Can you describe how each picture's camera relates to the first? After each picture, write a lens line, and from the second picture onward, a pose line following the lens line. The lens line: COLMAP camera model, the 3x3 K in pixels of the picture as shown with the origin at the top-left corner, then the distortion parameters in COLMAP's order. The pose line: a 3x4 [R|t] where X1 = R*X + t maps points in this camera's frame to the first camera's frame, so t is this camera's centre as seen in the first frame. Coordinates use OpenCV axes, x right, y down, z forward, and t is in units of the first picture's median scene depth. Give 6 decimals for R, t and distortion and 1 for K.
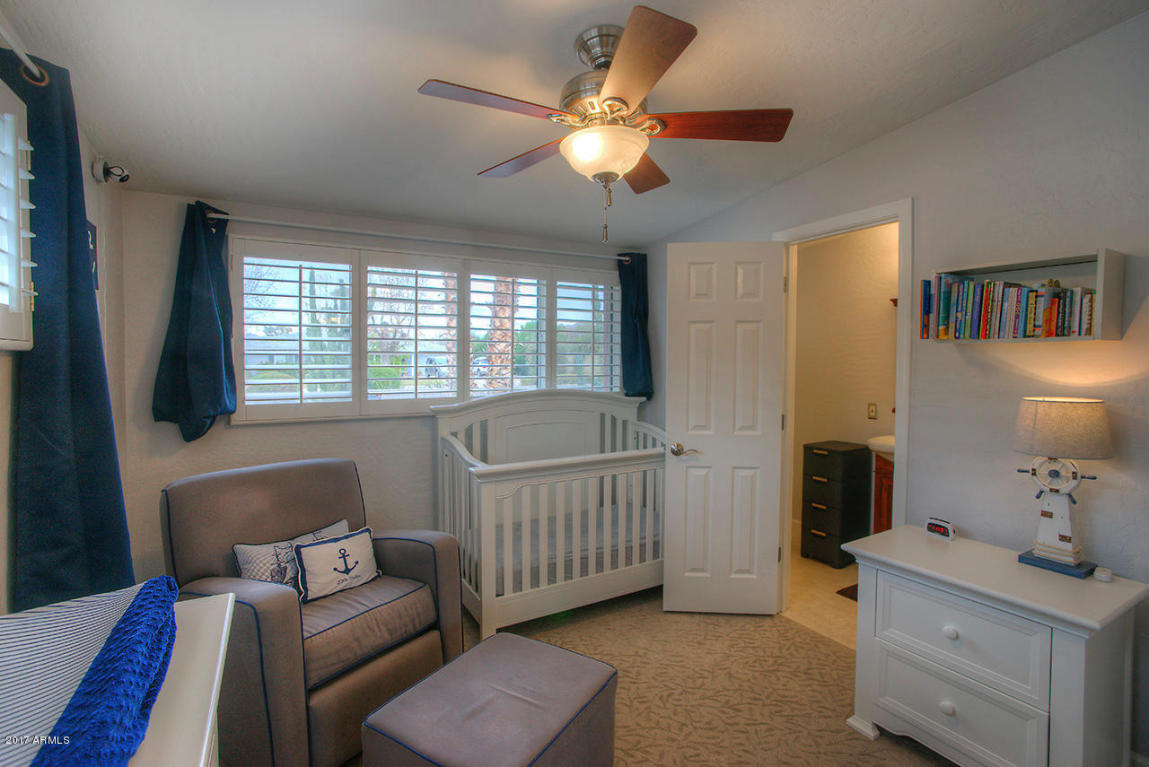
lens RADIAL K [[536.7, 0, 574.8], [0, 536.7, 378.6], [0, 0, 1]] dist [-0.003892, 0.000186]
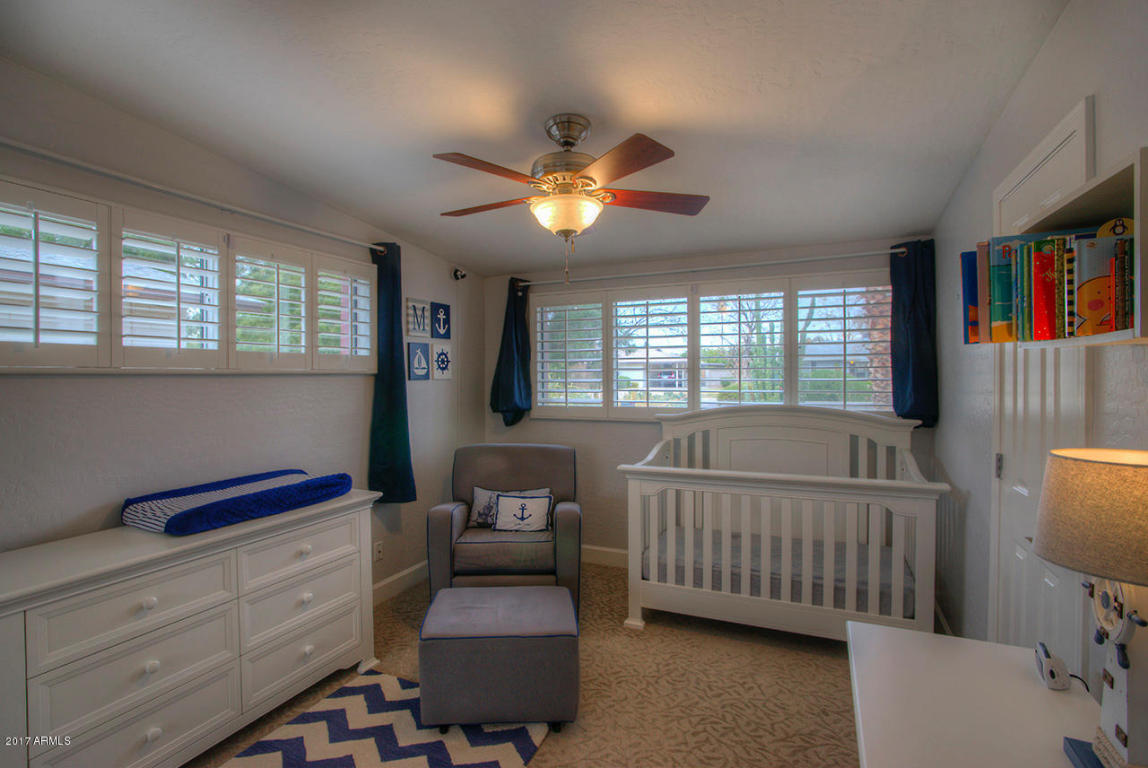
lens RADIAL K [[536.2, 0, 574.3], [0, 536.2, 379.1], [0, 0, 1]] dist [-0.003892, 0.000186]
pose [[0.608592, 0.006178, -0.793459, 0.561355], [-0.019724, 0.999778, -0.007344, -0.013254], [0.793238, 0.020120, 0.608579, 0.136376]]
